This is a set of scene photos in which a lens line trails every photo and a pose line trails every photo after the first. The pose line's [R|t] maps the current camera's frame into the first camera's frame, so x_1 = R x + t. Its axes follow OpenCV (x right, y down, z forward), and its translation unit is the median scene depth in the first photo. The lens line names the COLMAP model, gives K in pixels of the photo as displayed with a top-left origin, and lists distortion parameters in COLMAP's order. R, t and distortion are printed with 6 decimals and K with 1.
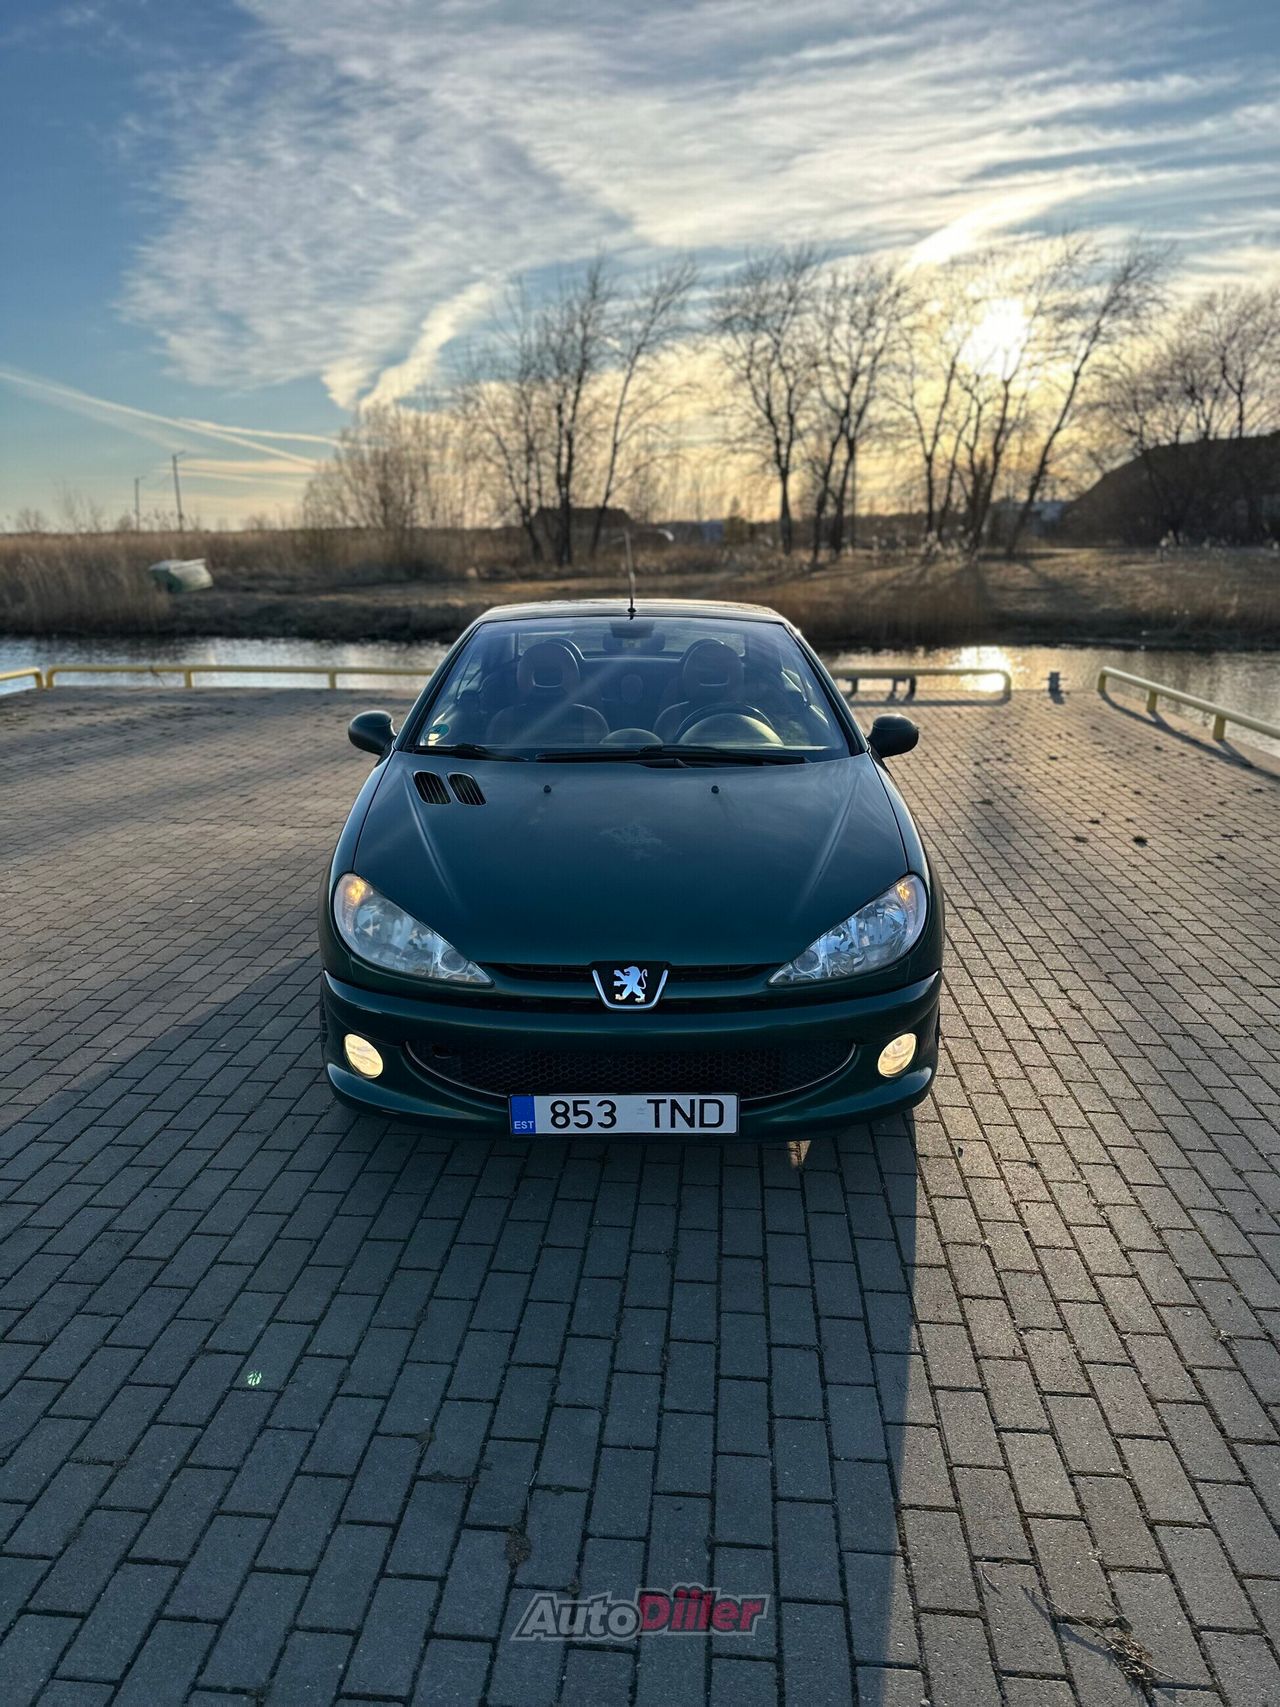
lens RADIAL K [[1204.0, 0, 640.0], [0, 1204.0, 853.5], [0, 0, 1]] dist [0.019430, -0.006330]
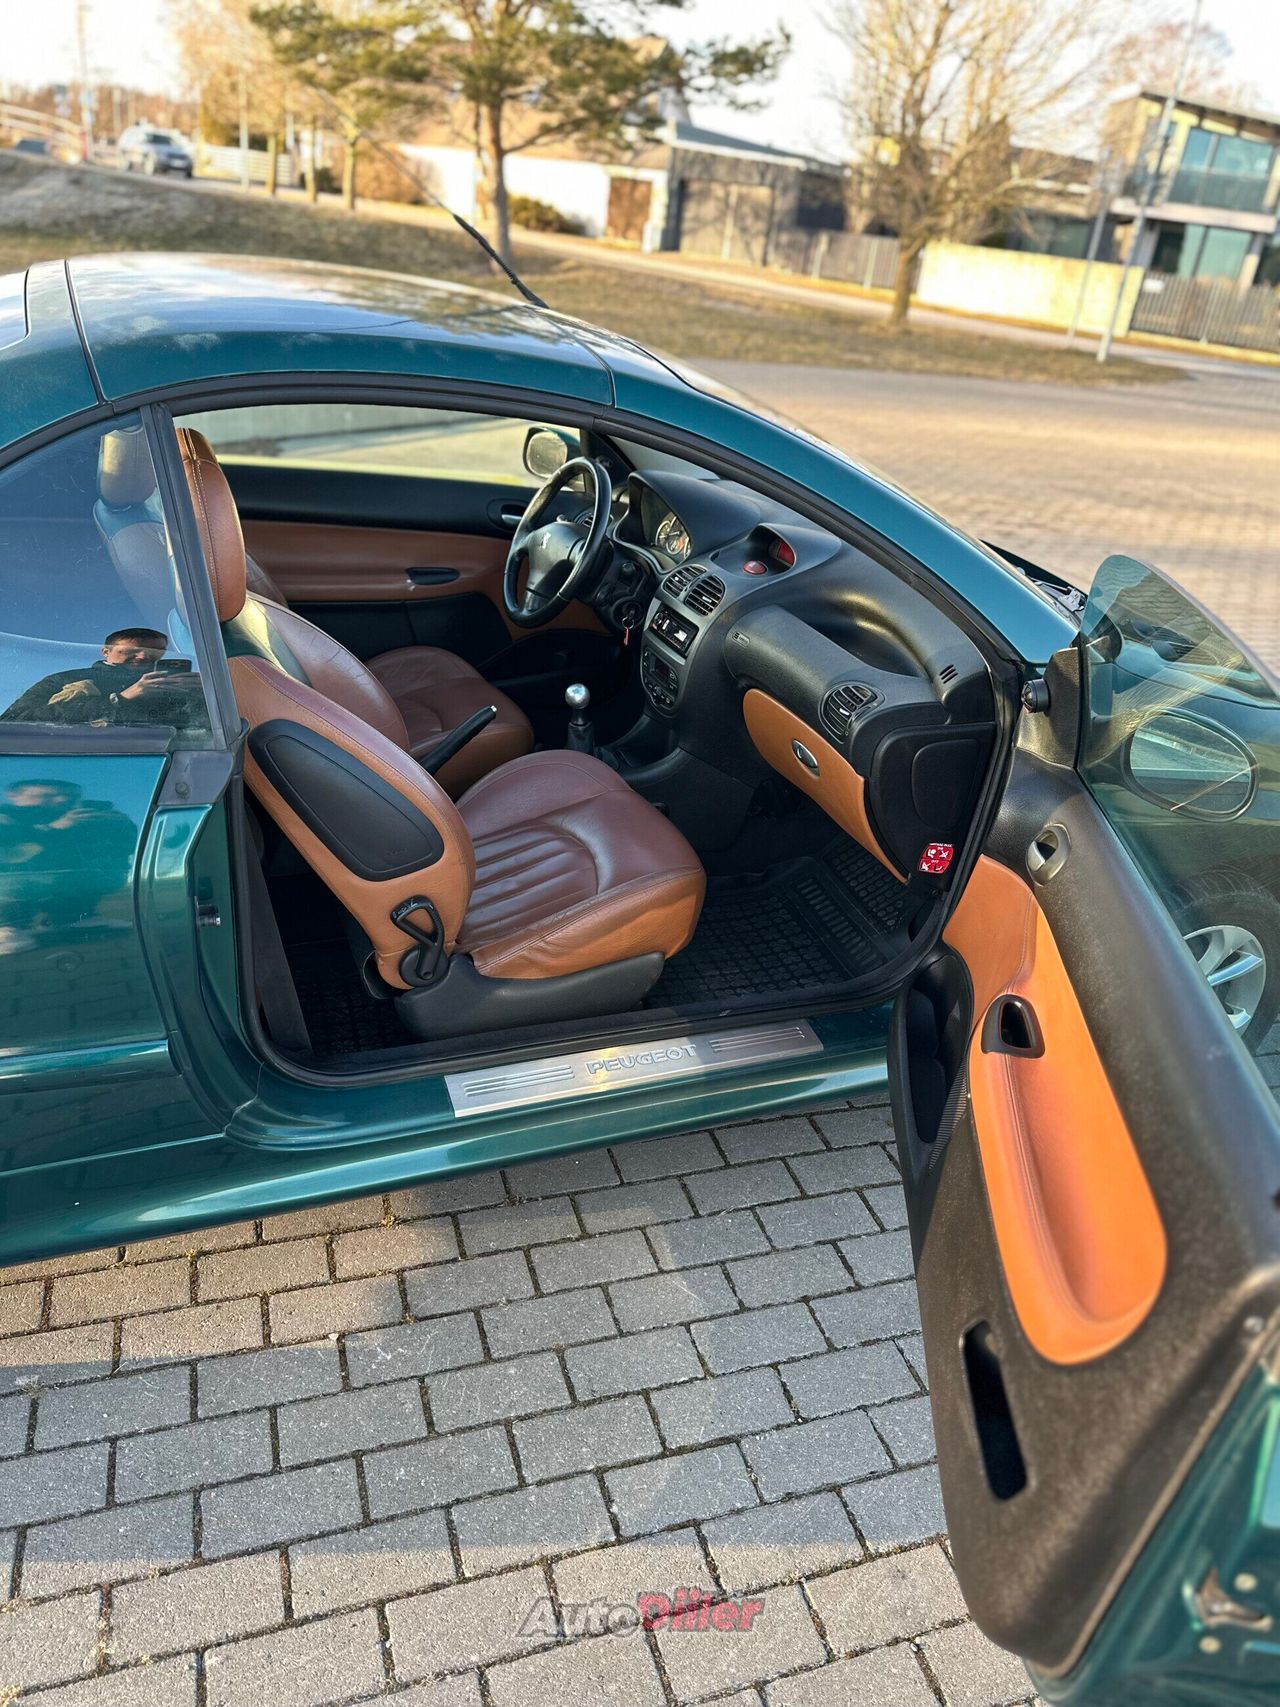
lens RADIAL K [[1204.0, 0, 640.0], [0, 1204.0, 853.5], [0, 0, 1]] dist [0.019430, -0.006330]
pose [[-0.387250, -0.469094, 0.793718, -0.754471], [0.115753, 0.829340, 0.546622, -0.431201], [-0.914679, 0.303555, -0.266863, 1.750488]]
